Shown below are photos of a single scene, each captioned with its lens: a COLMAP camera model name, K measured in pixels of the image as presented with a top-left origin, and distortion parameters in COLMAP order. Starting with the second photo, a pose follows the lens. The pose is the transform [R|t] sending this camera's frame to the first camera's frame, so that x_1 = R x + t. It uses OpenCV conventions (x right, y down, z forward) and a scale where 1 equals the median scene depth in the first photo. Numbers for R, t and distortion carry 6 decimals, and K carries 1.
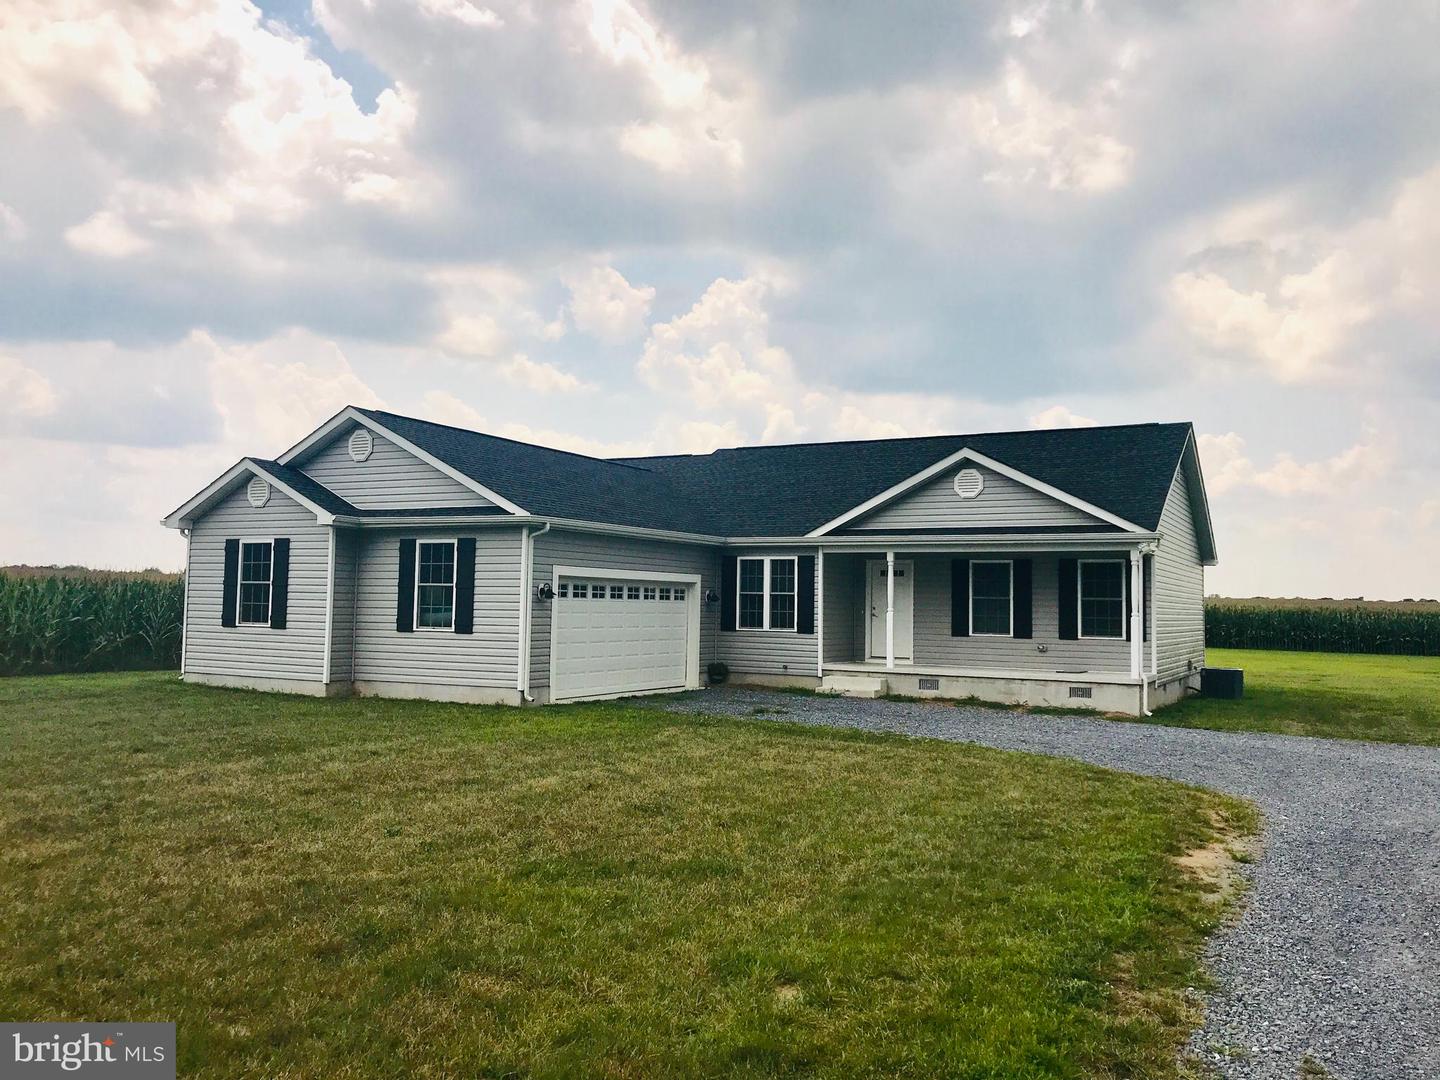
lens RADIAL K [[1180.1, 0, 720.0], [0, 1180.1, 540.0], [0, 0, 1]] dist [0.088544, -0.001607]
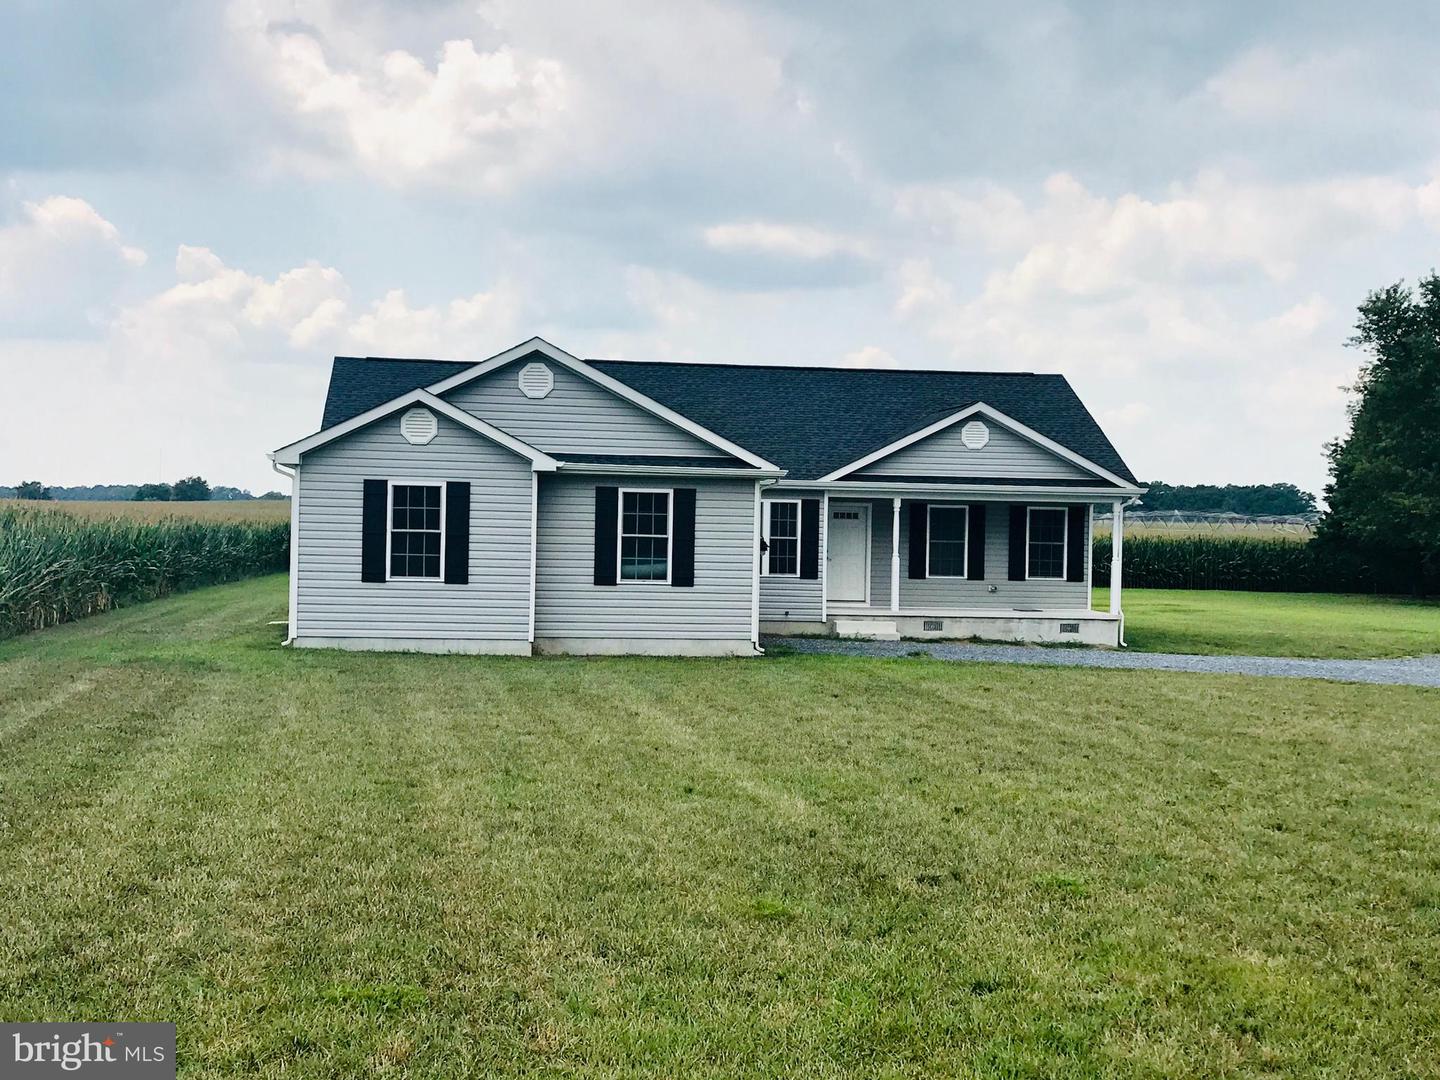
lens RADIAL K [[1960.9, 0, 720.0], [0, 1960.9, 540.0], [0, 0, 1]] dist [0.423711, -2.025783]
pose [[0.798180, -0.003283, 0.602409, -1.070663], [-0.041696, 0.997286, 0.060682, -0.053988], [-0.600974, -0.073554, 0.795877, -0.280680]]
